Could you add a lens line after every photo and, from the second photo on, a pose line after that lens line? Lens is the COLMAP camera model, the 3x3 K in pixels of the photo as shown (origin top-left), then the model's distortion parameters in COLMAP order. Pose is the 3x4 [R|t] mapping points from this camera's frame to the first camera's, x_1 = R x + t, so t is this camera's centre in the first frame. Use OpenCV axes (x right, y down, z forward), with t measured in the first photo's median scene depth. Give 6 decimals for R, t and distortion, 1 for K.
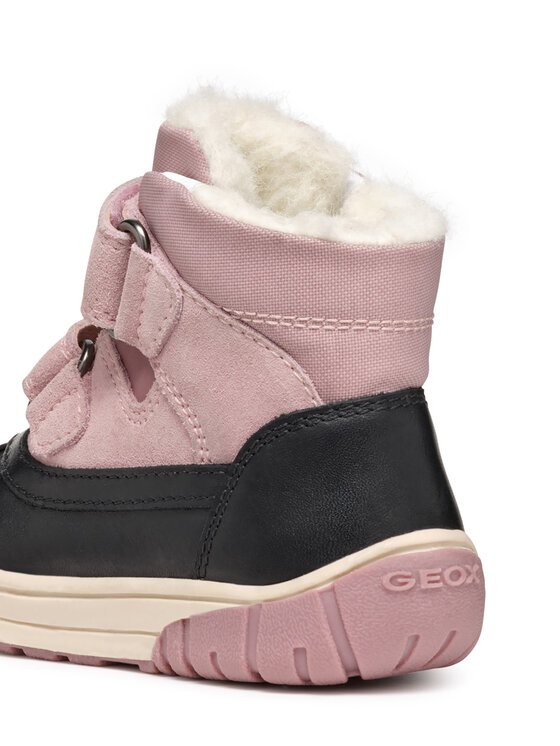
lens RADIAL K [[2077.3, 0, 284.5], [0, 2077.3, 374.5], [0, 0, 1]] dist [0.149950, 0.000000]
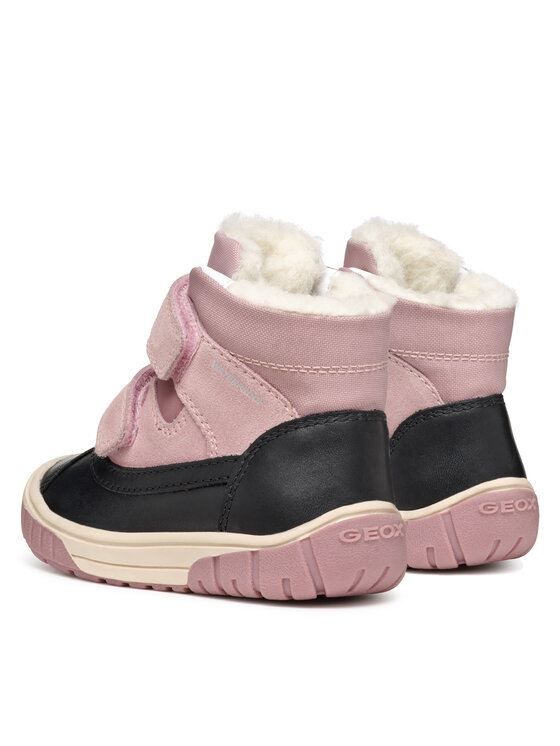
lens RADIAL K [[2077.3, 0, 275.6], [0, 2077.3, 372.0], [0, 0, 1]] dist [0.149950, 0.000000]
pose [[0.999802, 0.000380, 0.019910, -0.152841], [-0.000275, 0.999986, -0.005284, -0.002840], [-0.019911, 0.005278, 0.999788, -0.698423]]
